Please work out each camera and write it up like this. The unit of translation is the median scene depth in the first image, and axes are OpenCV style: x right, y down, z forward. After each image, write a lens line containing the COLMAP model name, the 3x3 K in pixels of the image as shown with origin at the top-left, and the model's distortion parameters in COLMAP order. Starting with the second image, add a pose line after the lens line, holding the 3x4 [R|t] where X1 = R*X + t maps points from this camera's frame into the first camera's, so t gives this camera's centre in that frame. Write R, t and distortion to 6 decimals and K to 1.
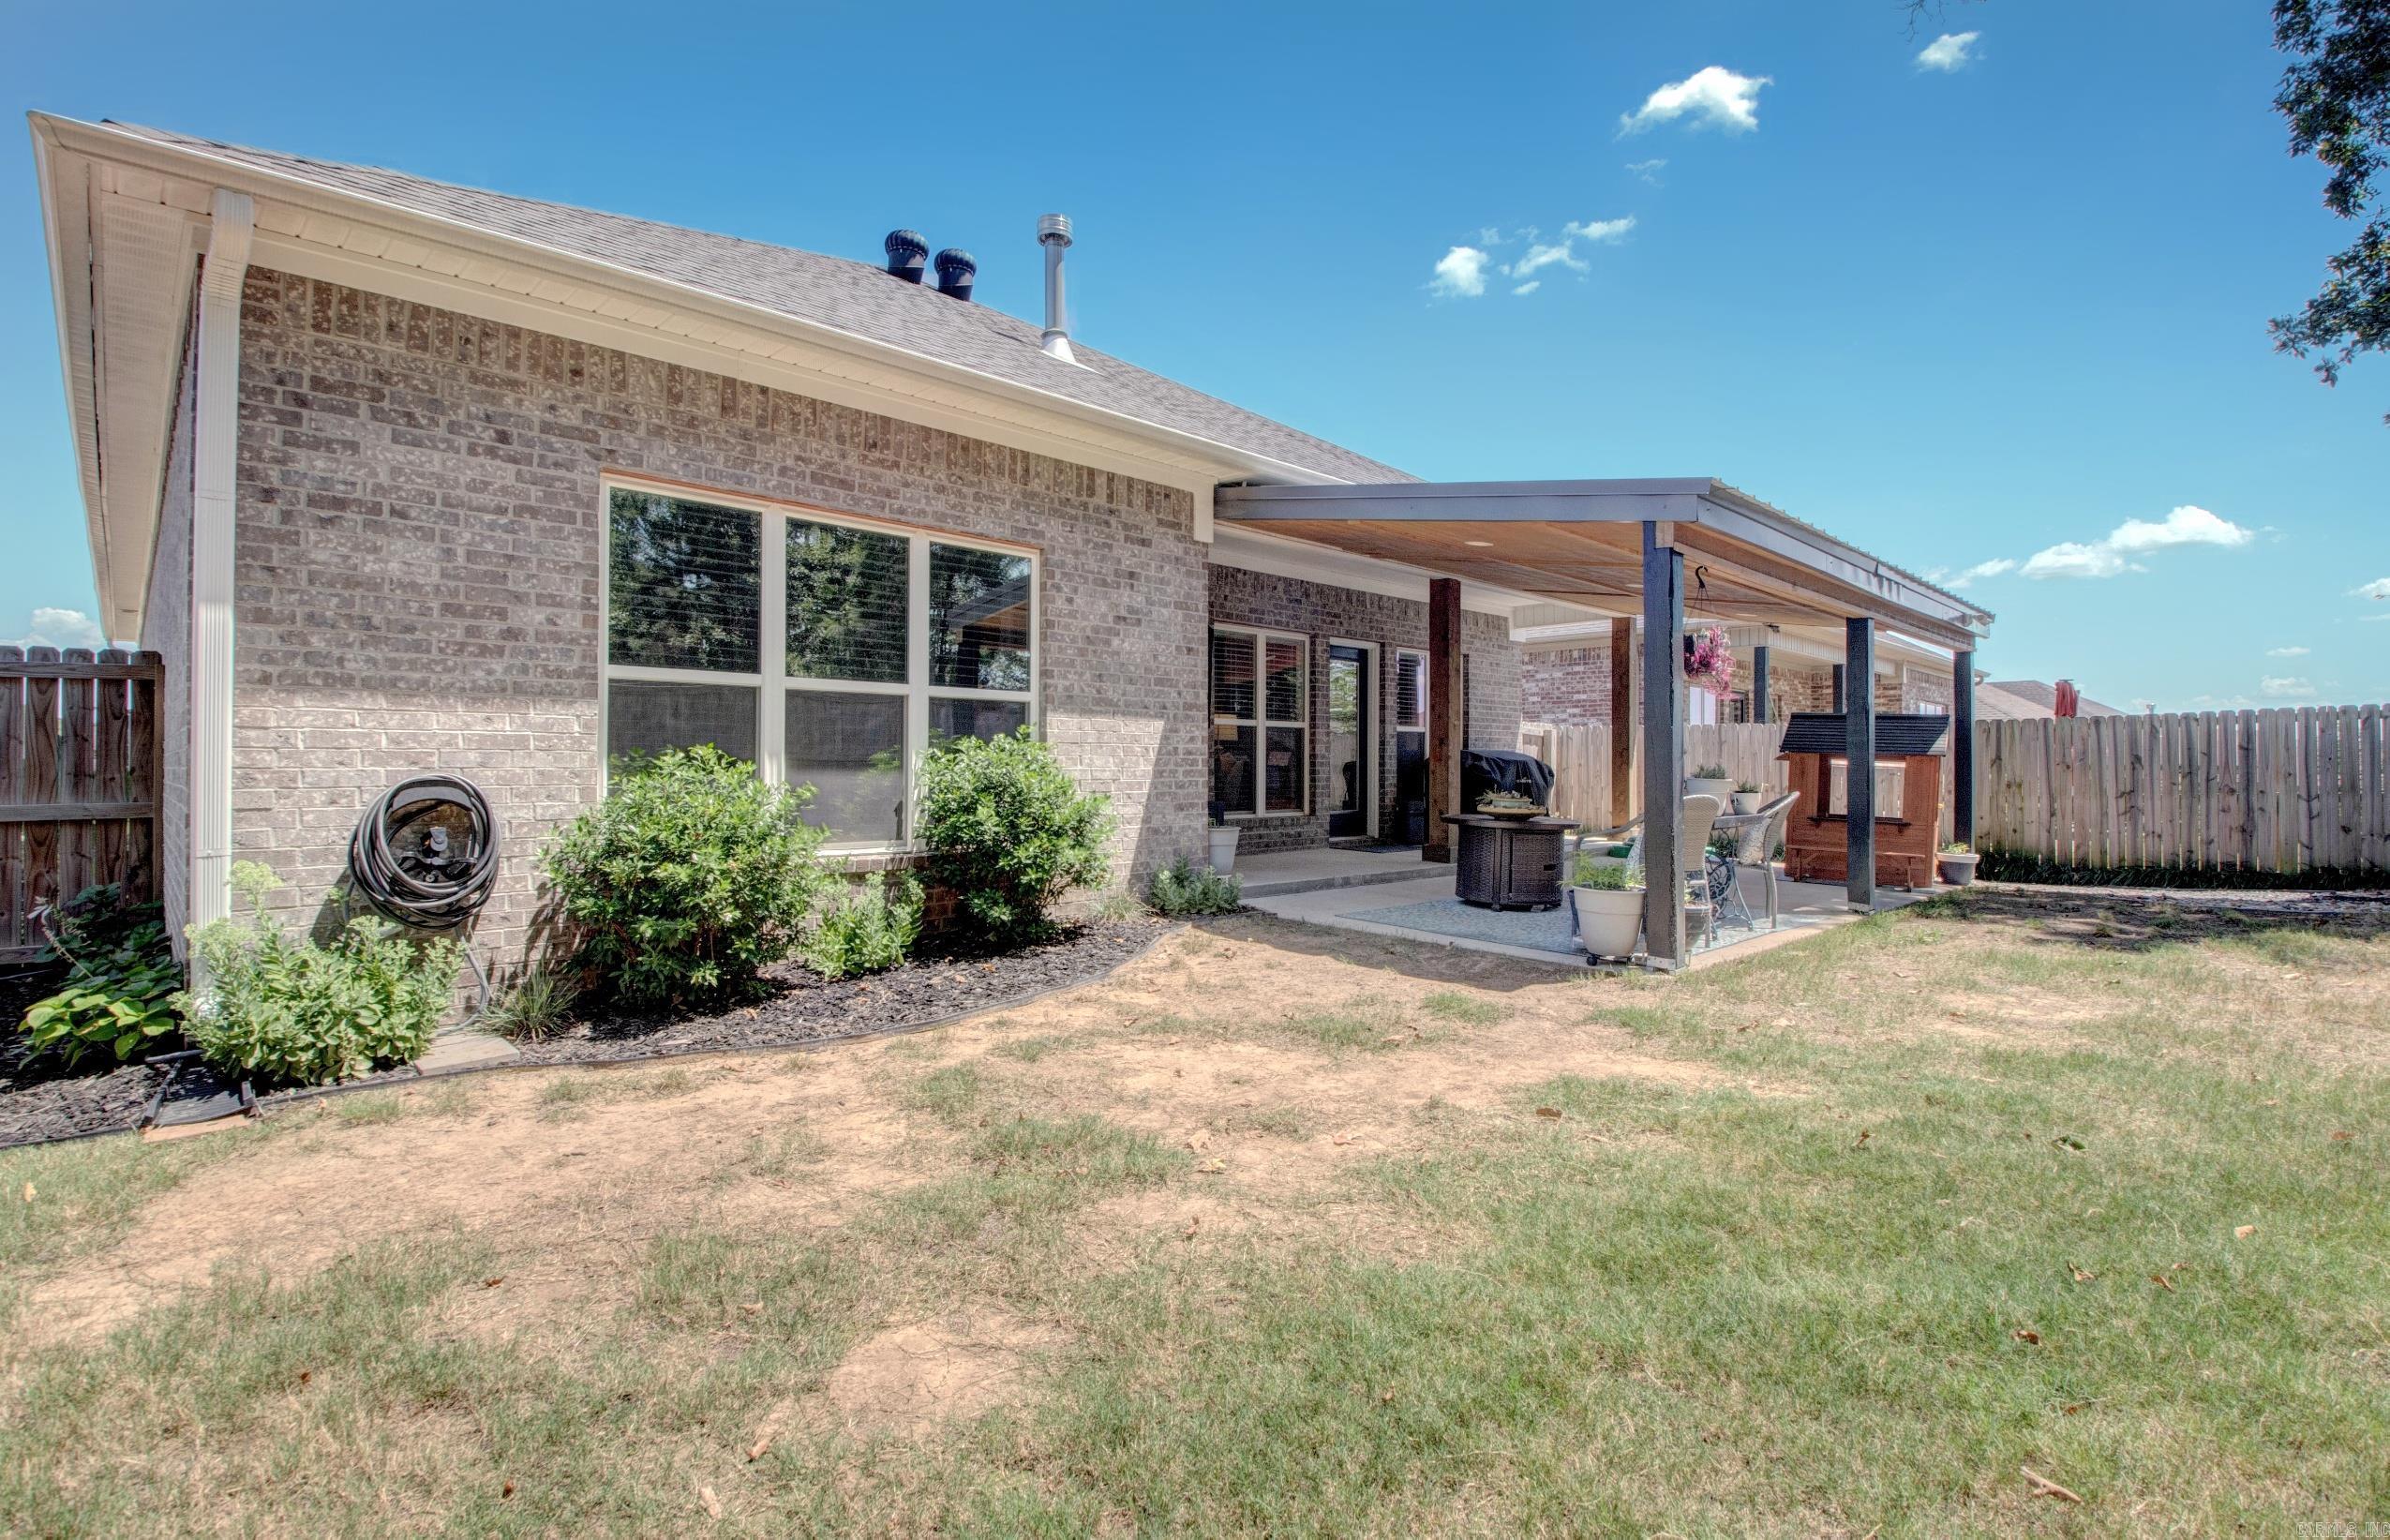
lens RADIAL K [[1116.4, 0, 1194.3], [0, 1116.4, 762.3], [0, 0, 1]] dist [-0.002485, -0.000130]
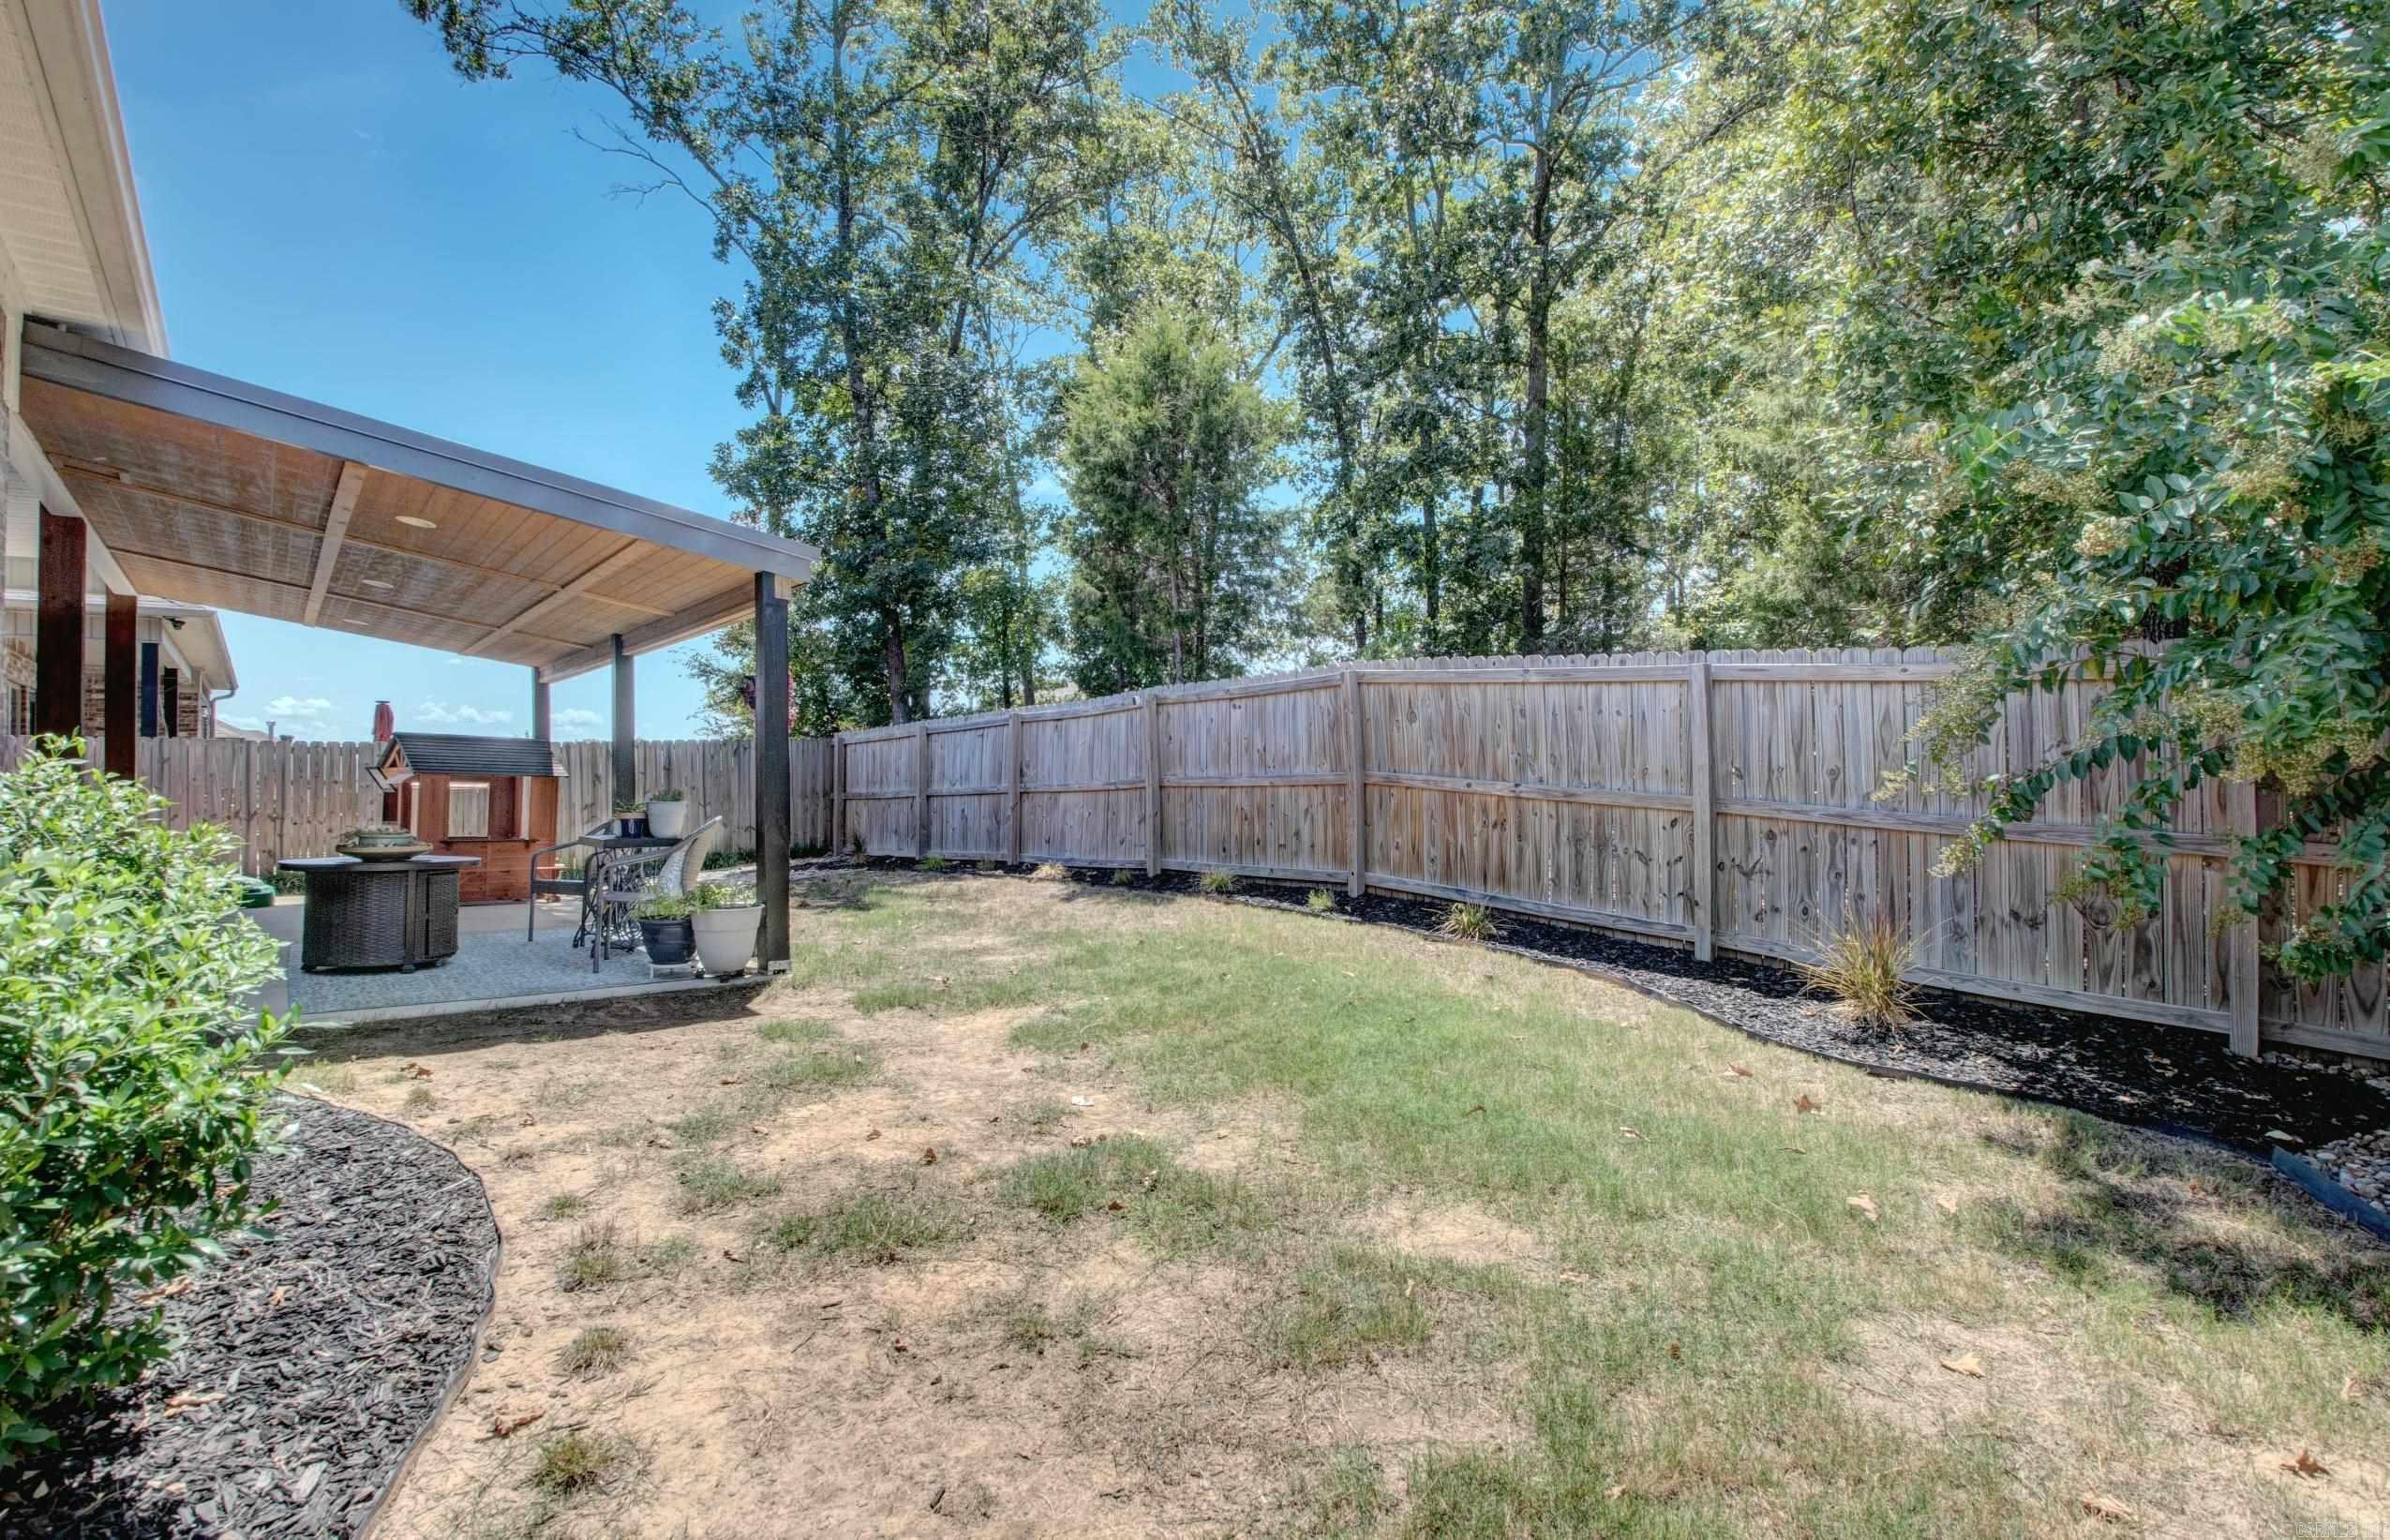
lens RADIAL K [[1116.4, 0, 1192.9], [0, 1116.4, 766.1], [0, 0, 1]] dist [-0.002485, -0.000130]
pose [[0.078895, 0.002246, 0.996880, -1.116588], [0.007319, 0.999969, -0.002832, -0.024071], [-0.996856, 0.007520, 0.078876, 0.820210]]
